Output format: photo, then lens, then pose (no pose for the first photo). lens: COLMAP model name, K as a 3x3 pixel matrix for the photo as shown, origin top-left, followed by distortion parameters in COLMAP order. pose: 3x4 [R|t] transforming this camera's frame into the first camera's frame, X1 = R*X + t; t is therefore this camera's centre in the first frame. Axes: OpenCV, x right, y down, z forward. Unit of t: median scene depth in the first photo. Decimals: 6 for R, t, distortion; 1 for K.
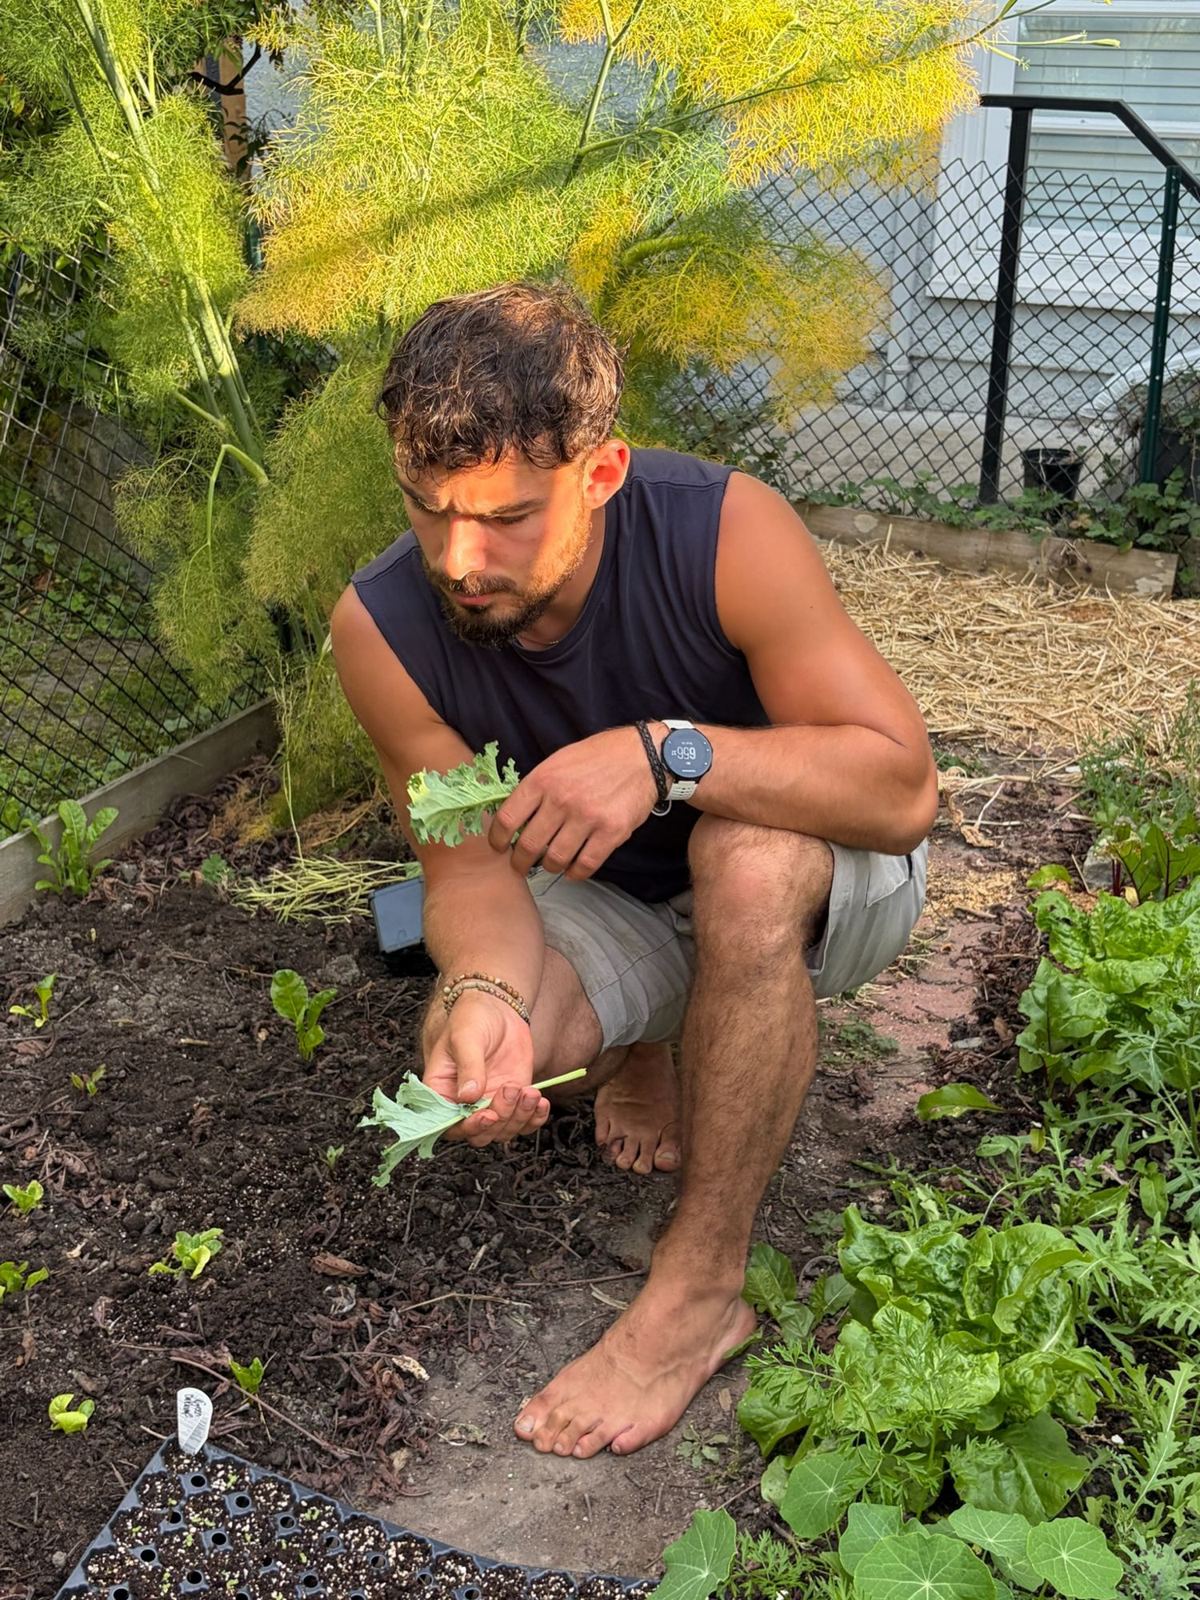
lens RADIAL K [[2359.6, 0, 600.0], [0, 2359.6, 800.0], [0, 0, 1]] dist [0.277048, -0.911702]
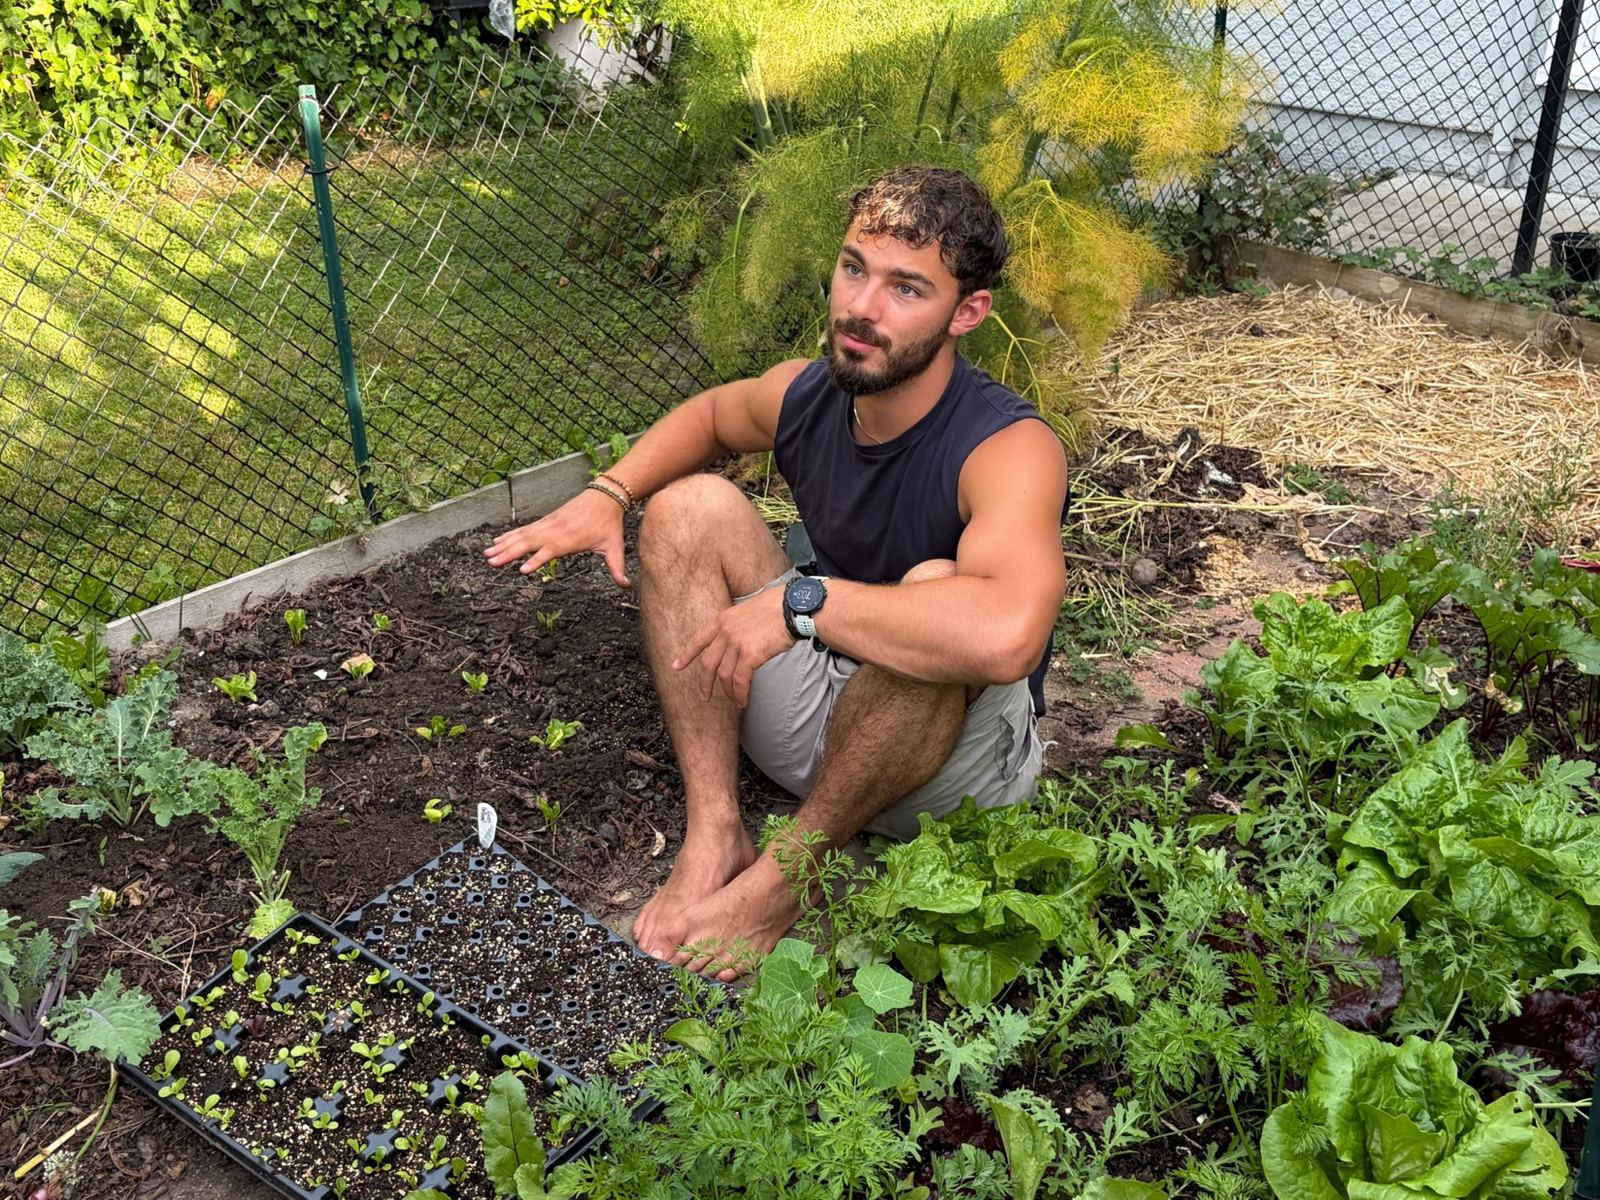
lens RADIAL K [[2359.6, 0, 800.0], [0, 2359.6, 600.0], [0, 0, 1]] dist [0.277048, -0.911702]
pose [[0.909185, 0.144308, -0.390586, 0.370820], [-0.129837, 0.989509, 0.063362, -0.003180], [0.395632, -0.006895, 0.918383, -0.195989]]
